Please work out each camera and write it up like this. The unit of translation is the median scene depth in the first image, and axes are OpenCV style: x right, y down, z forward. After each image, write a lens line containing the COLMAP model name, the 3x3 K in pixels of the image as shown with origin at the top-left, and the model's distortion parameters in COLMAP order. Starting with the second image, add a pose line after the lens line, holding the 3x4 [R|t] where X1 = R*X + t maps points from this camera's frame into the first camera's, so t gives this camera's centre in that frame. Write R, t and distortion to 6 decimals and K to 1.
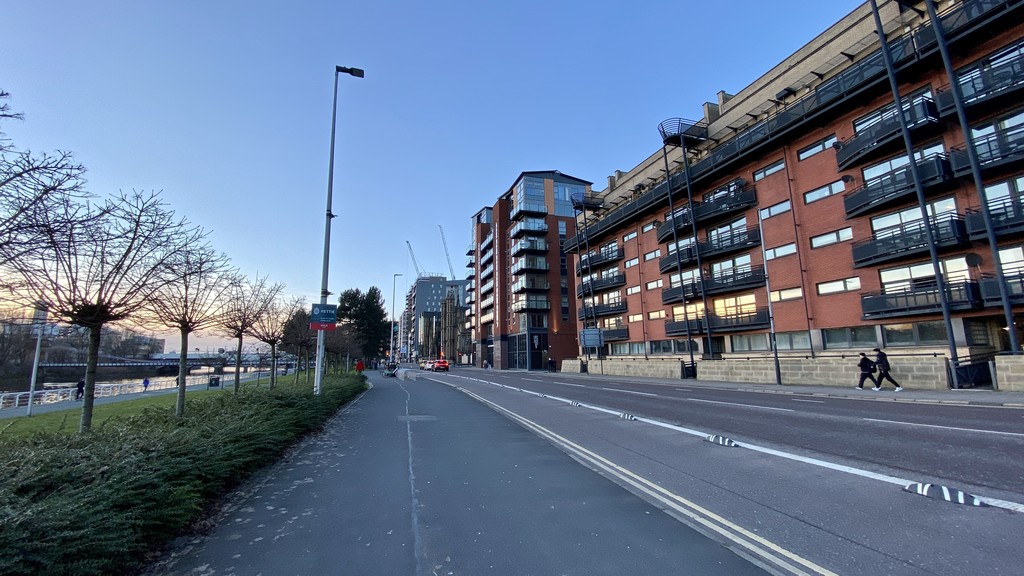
lens RADIAL K [[423.8, 0, 512.0], [0, 423.8, 288.0], [0, 0, 1]] dist [-0.008957, -0.000294]
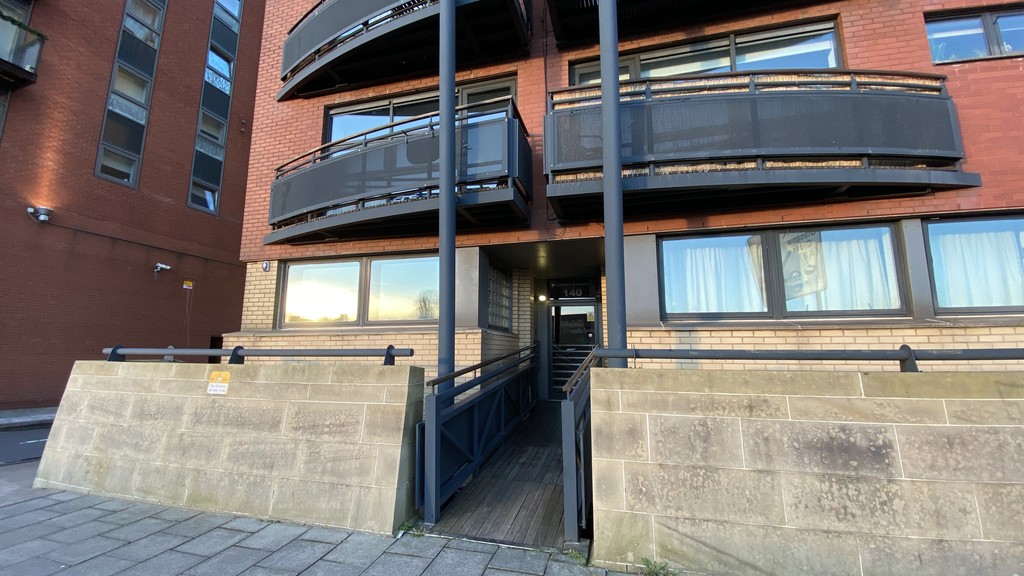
lens RADIAL K [[423.8, 0, 512.0], [0, 423.8, 288.0], [0, 0, 1]] dist [-0.008957, -0.000294]
pose [[0.560965, 0.135815, 0.816622, 0.067140], [-0.143577, 0.987463, -0.065600, 0.112827], [-0.815293, -0.080449, 0.573432, 0.670260]]
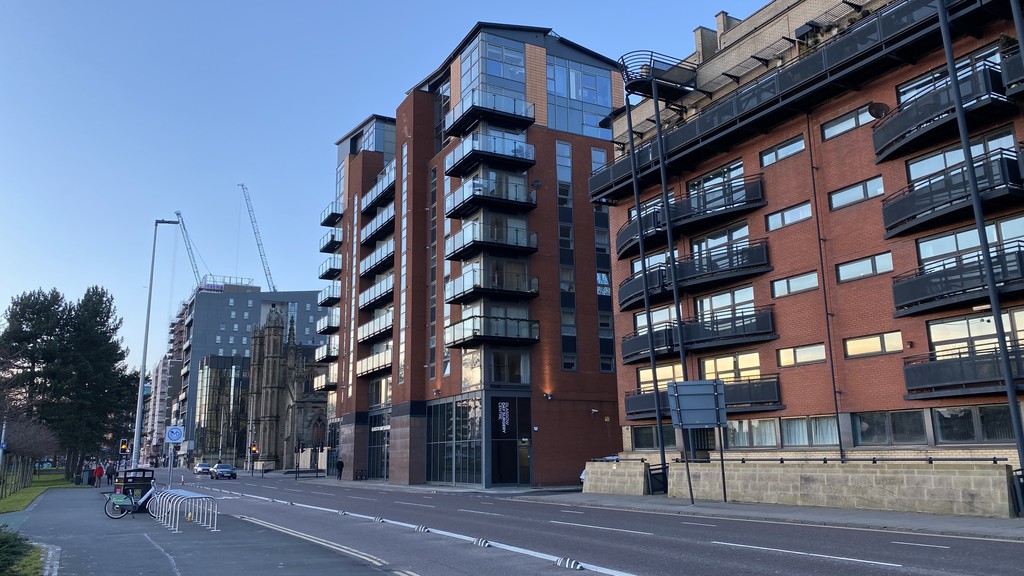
lens RADIAL K [[772.0, 0, 484.2], [0, 772.0, 286.5], [0, 0, 1]] dist [0.011092, 0.001349]
pose [[0.988679, 0.032497, 0.146481, -0.073286], [-0.024631, 0.998172, -0.055195, 0.037437], [-0.148007, 0.050962, 0.987672, 0.226087]]
